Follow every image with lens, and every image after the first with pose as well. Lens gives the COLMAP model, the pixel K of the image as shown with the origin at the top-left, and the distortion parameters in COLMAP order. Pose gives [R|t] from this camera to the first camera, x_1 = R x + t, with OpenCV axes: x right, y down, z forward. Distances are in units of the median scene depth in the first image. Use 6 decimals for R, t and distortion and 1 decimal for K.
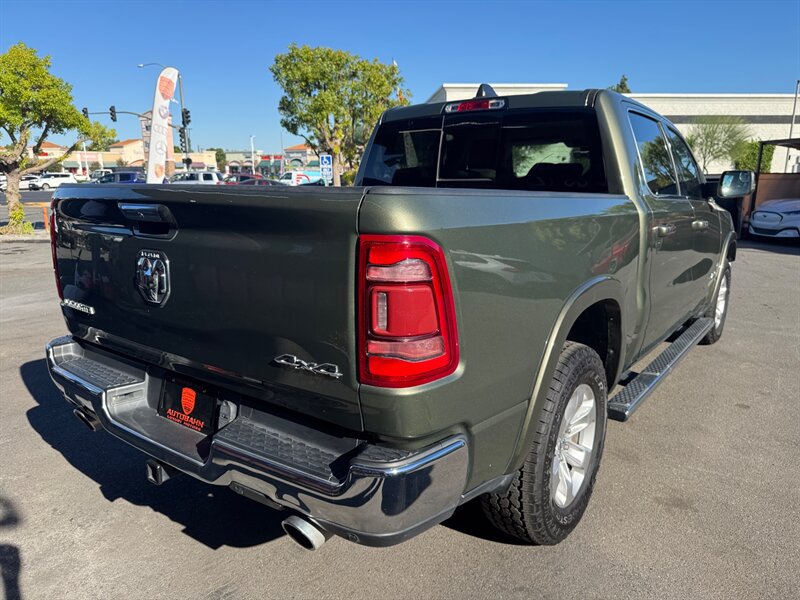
lens RADIAL K [[572.7, 0, 401.0], [0, 572.7, 299.2], [0, 0, 1]] dist [0.028330, -0.041621]
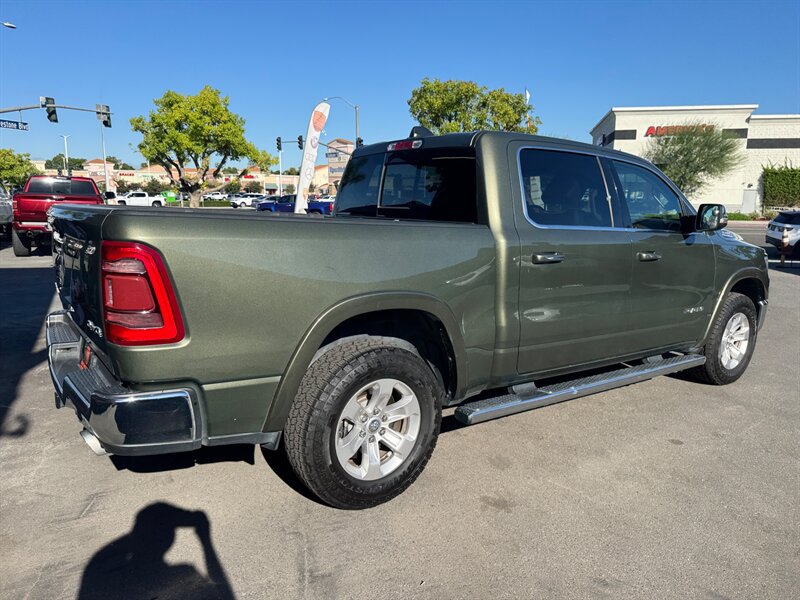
lens RADIAL K [[572.7, 0, 399.2], [0, 572.7, 292.8], [0, 0, 1]] dist [0.028330, -0.041621]
pose [[0.956163, 0.065248, -0.285473, 0.096615], [-0.079560, 0.996074, -0.038814, 0.001924], [0.281820, 0.059825, 0.957600, -0.021403]]
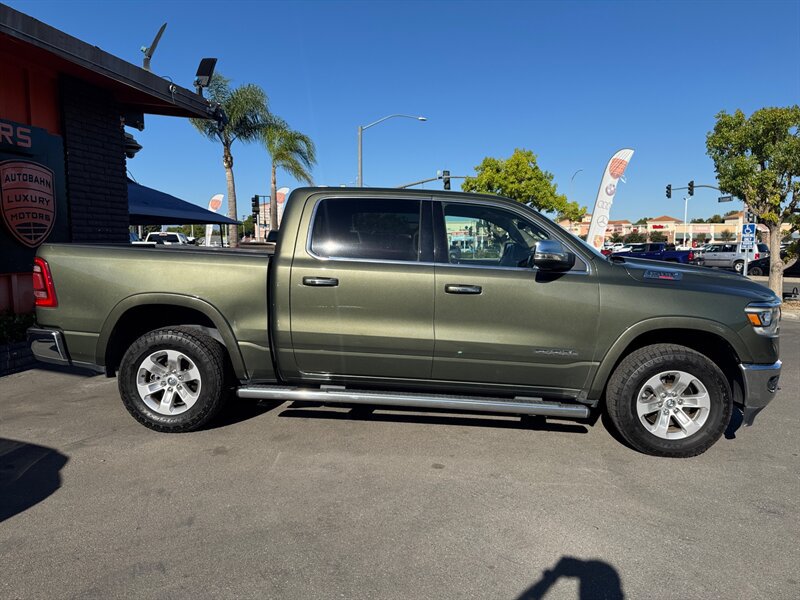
lens RADIAL K [[572.7, 0, 404.7], [0, 572.7, 299.8], [0, 0, 1]] dist [0.028330, -0.041621]
pose [[0.529219, 0.081946, -0.844519, 0.331543], [-0.181468, 0.983226, -0.018312, -0.017342], [0.828853, 0.162944, 0.535213, 0.085936]]
